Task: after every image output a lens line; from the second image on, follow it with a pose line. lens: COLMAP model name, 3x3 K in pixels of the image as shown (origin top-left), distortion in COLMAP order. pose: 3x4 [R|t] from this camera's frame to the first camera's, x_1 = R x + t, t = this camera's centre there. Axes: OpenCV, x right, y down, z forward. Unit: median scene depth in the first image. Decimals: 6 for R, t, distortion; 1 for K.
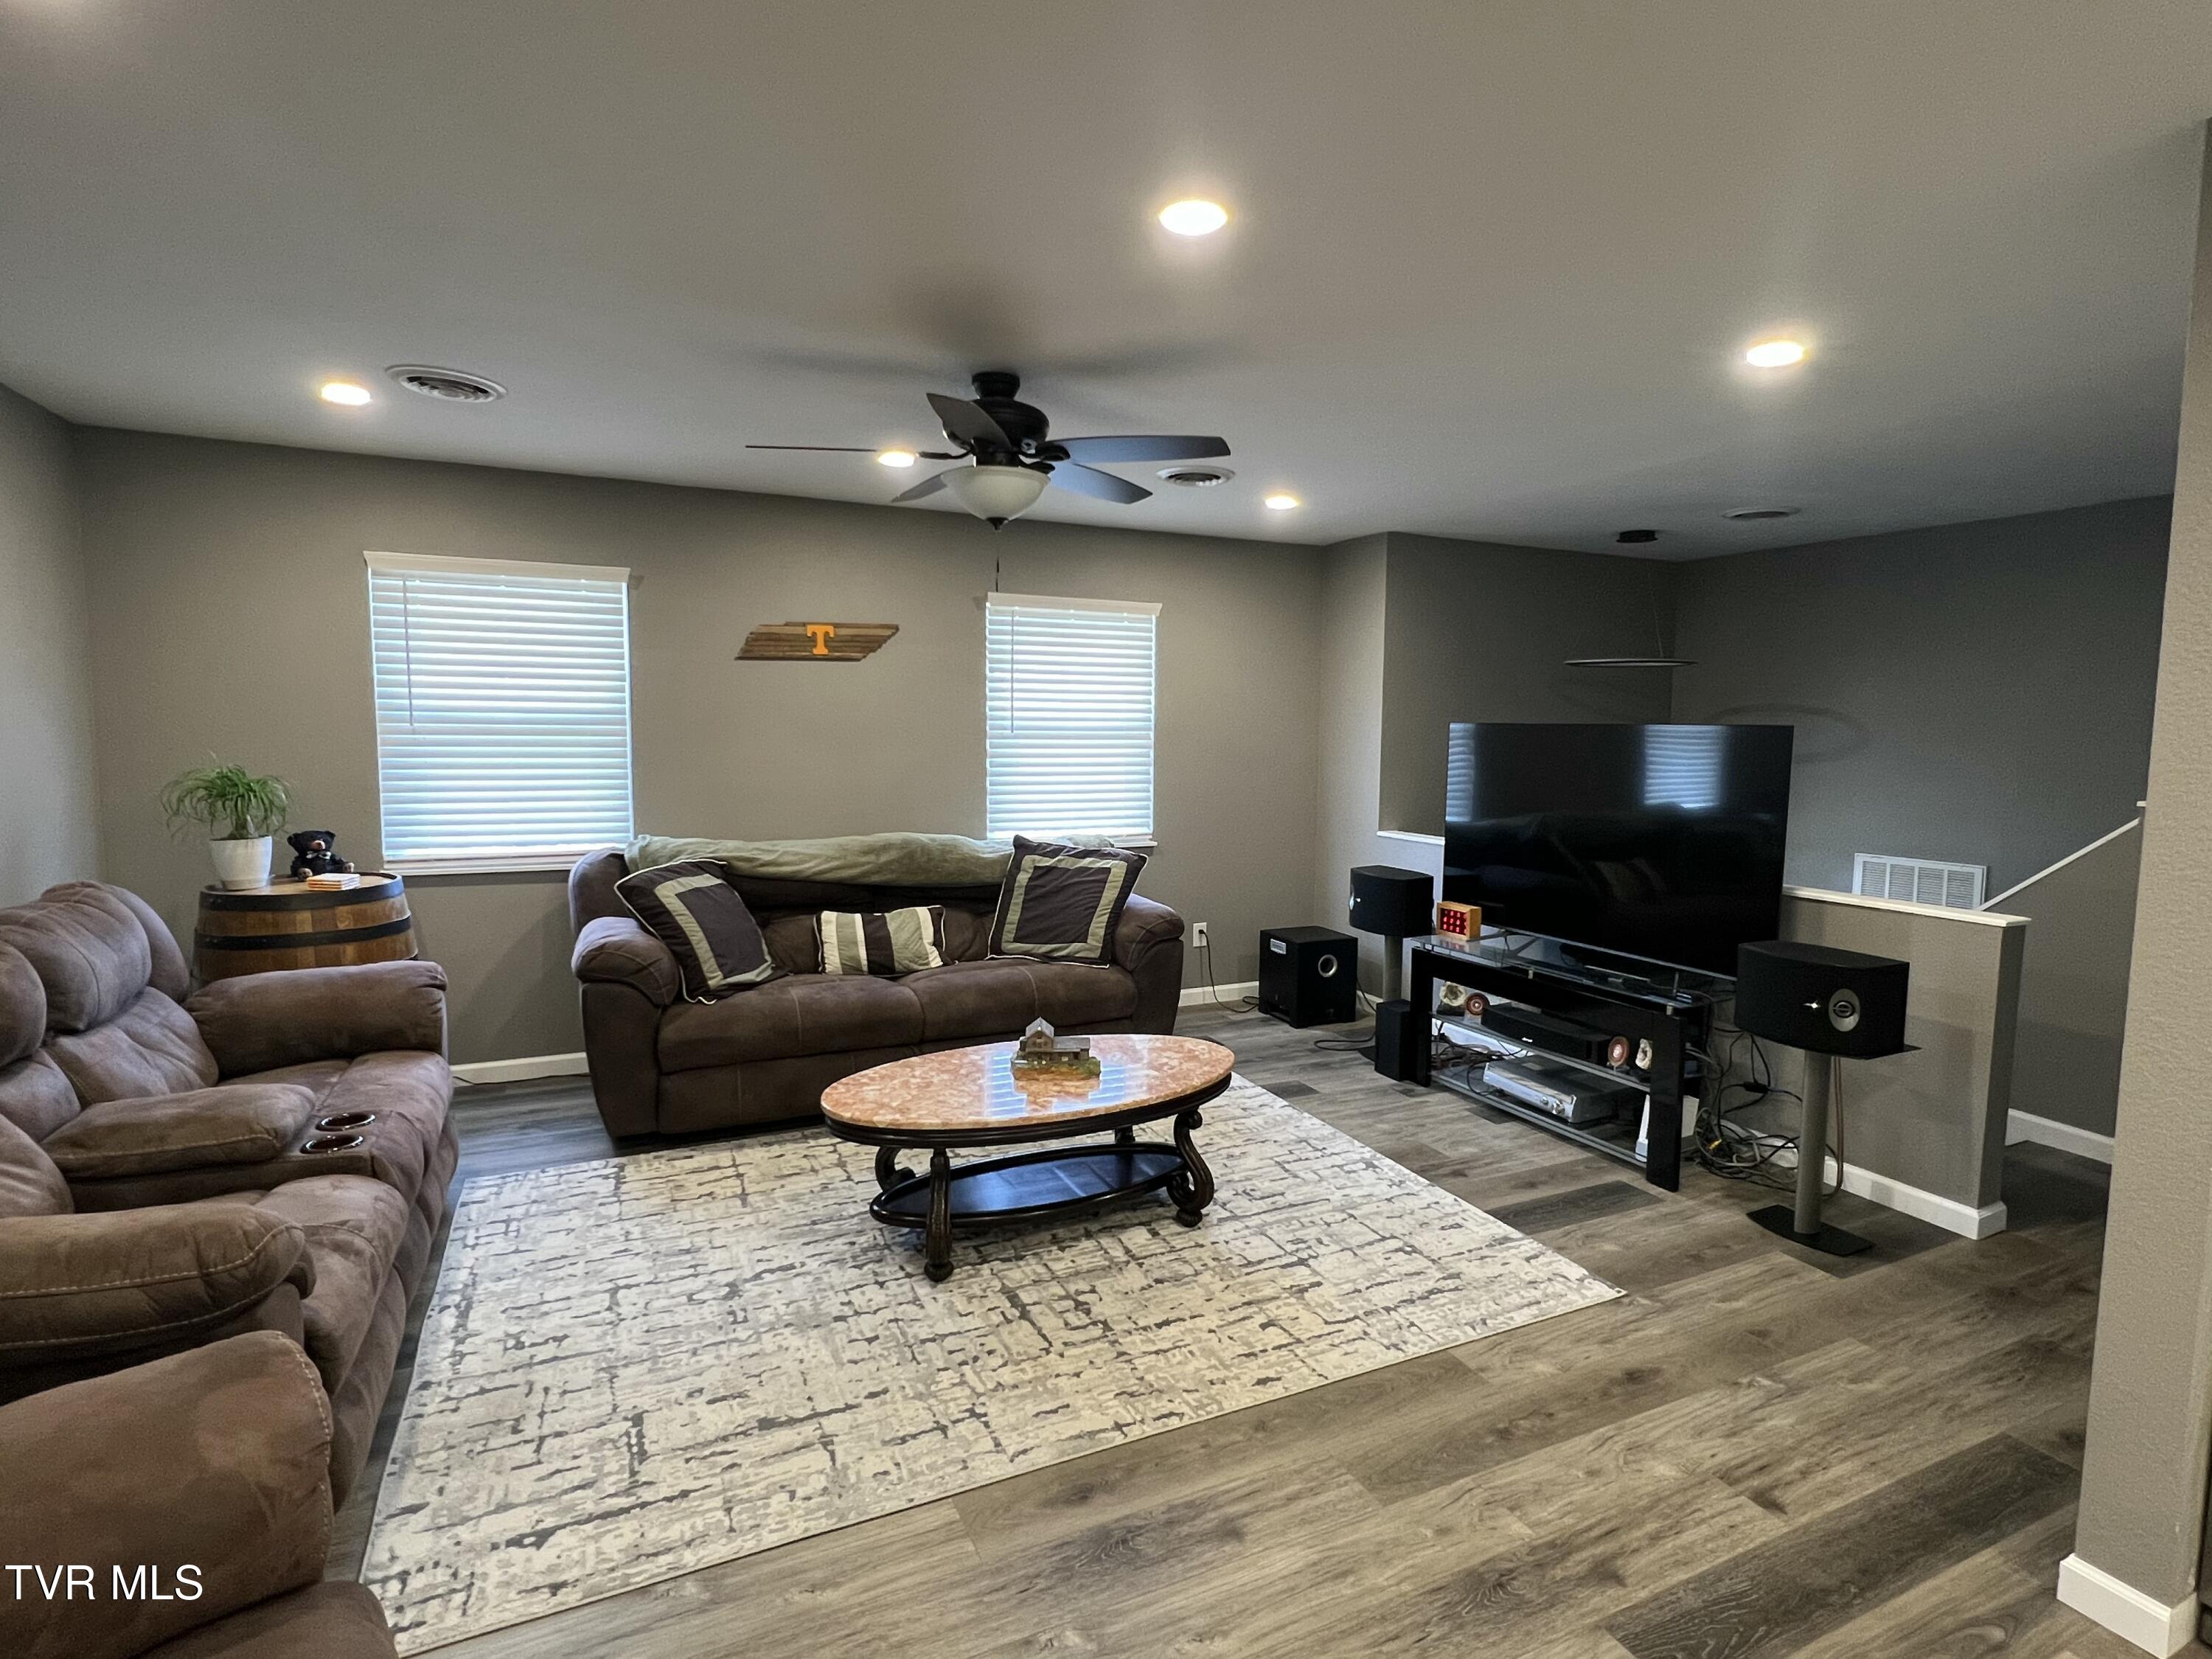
lens RADIAL K [[1093.4, 0, 1106.0], [0, 1093.4, 829.5], [0, 0, 1]] dist [0.003820, 0.000132]
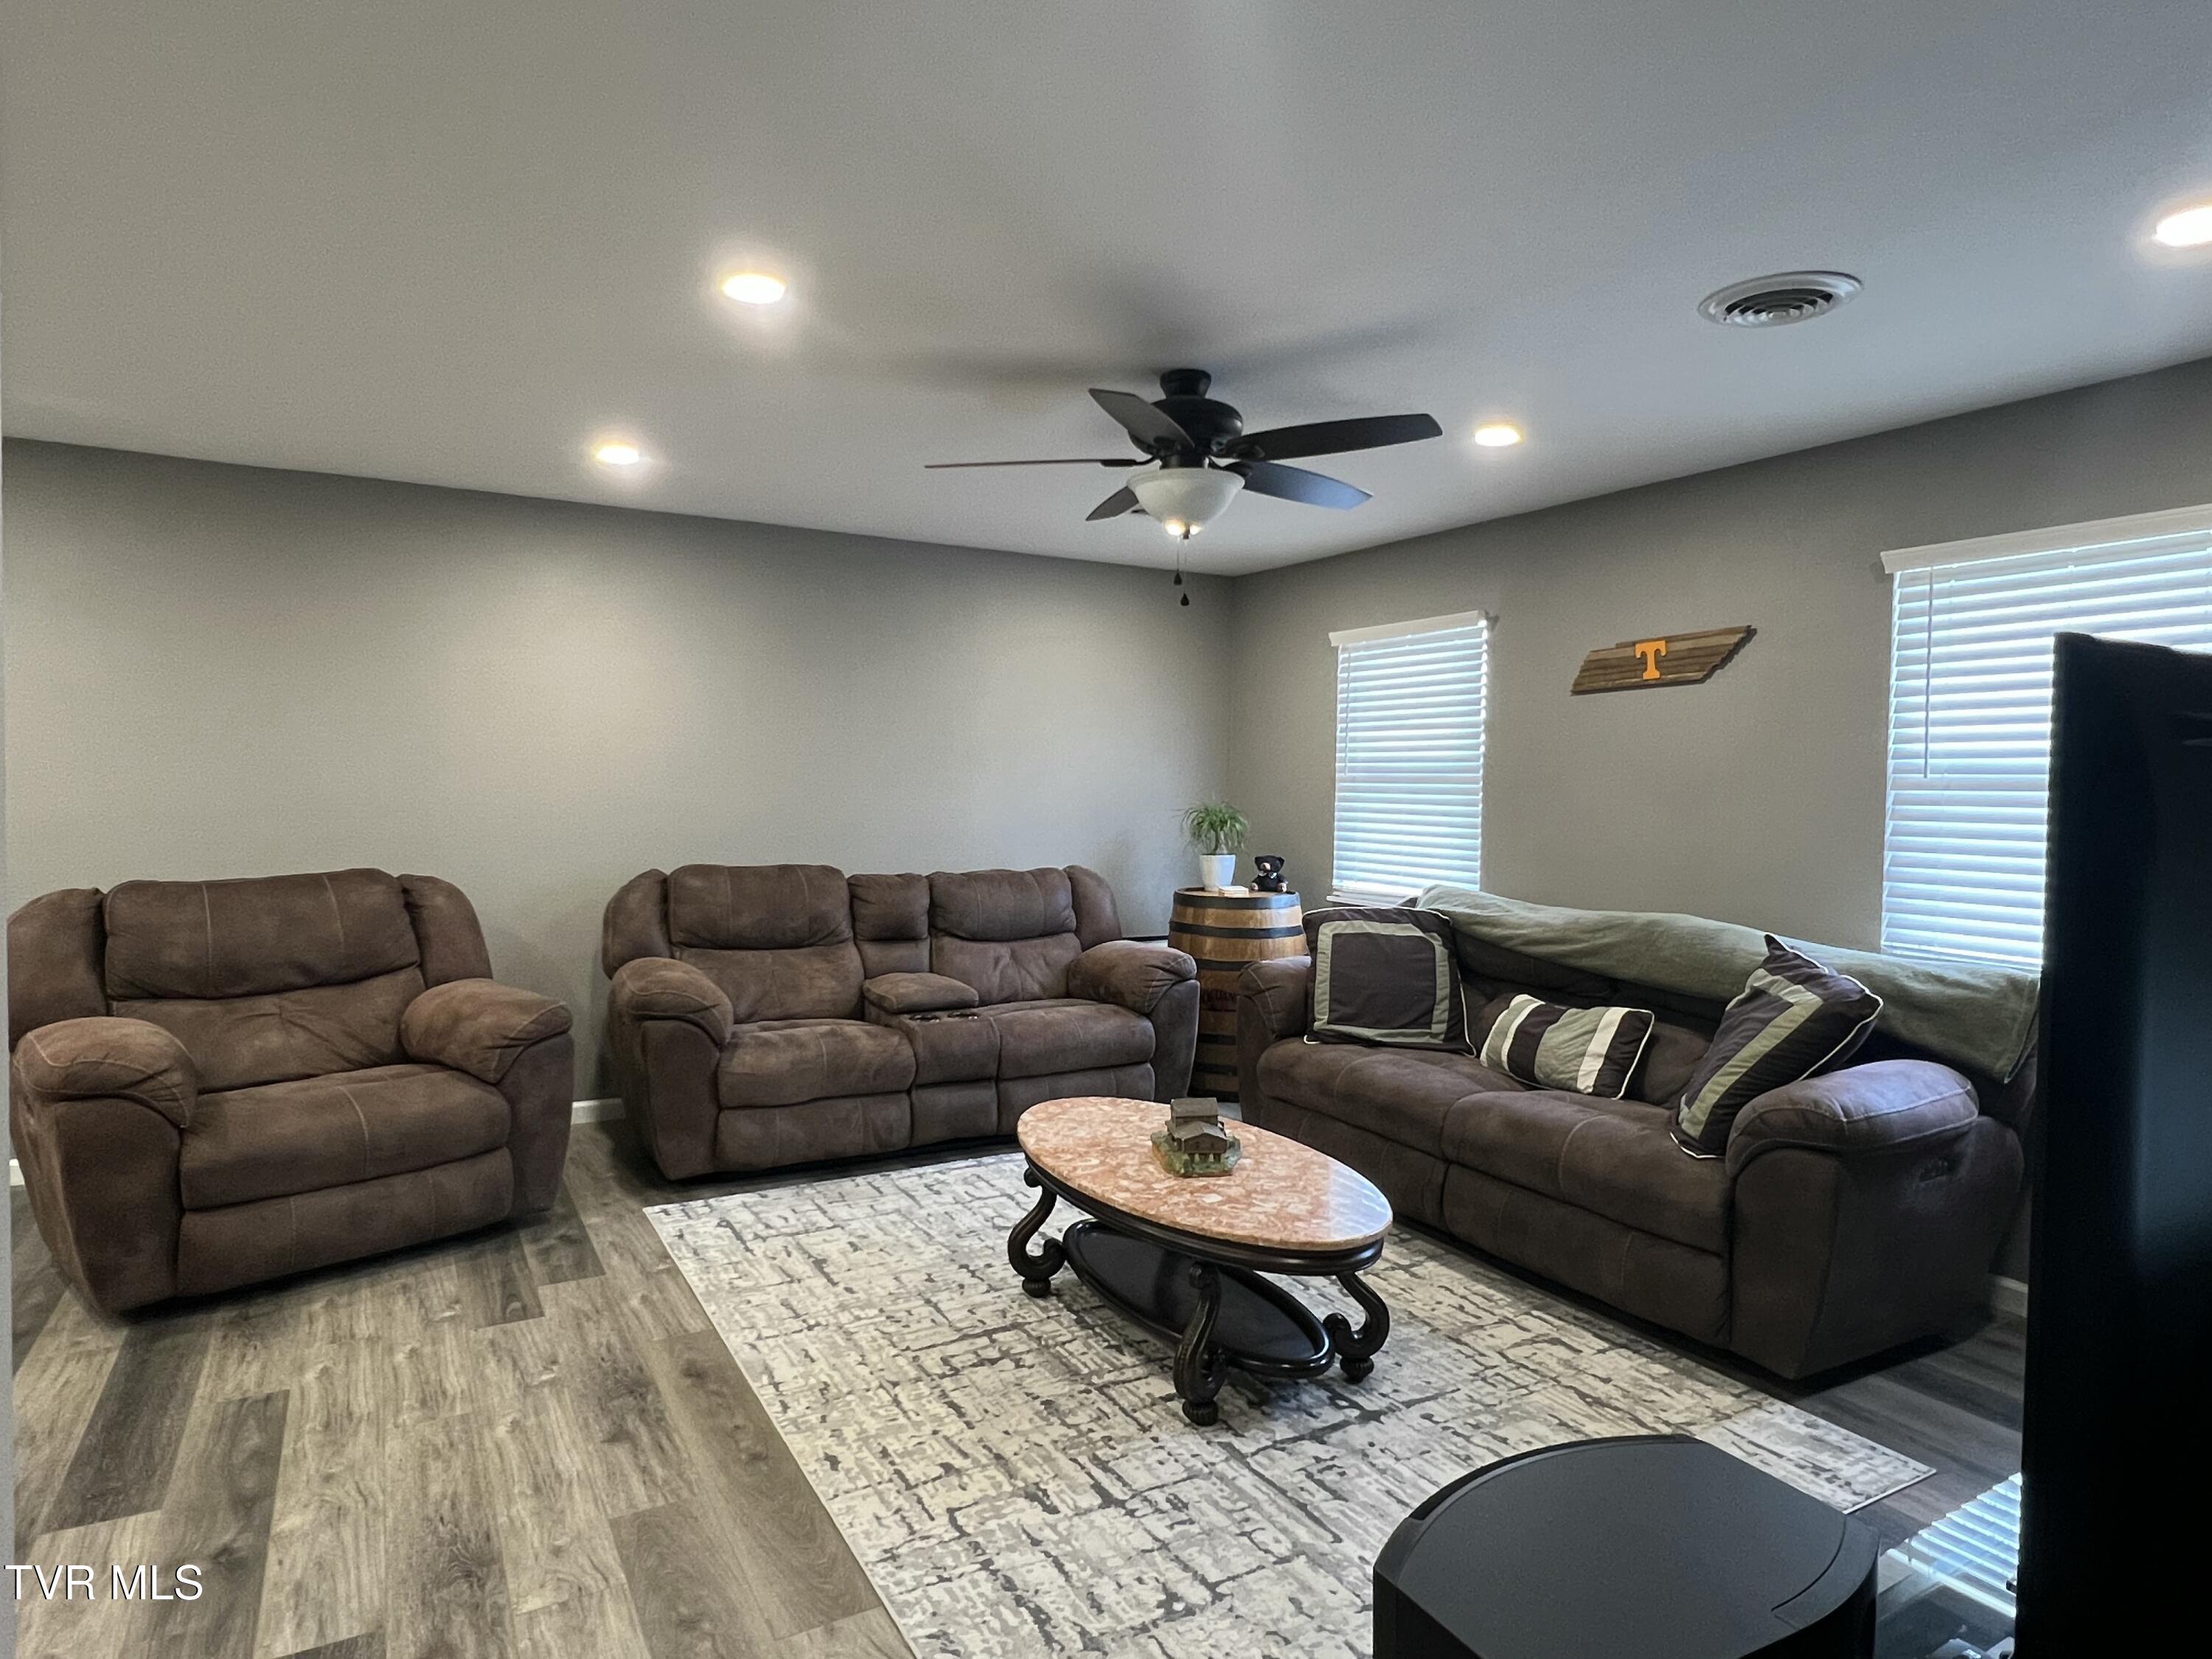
lens RADIAL K [[1254.0, 0, 1104.7], [0, 1254.0, 836.8], [0, 0, 1]] dist [0.004244, 0.001702]
pose [[0.088471, 0.031179, -0.995591, 1.046723], [-0.106238, 0.994104, 0.021692, -0.046561], [0.990397, 0.103851, 0.091262, 0.955138]]
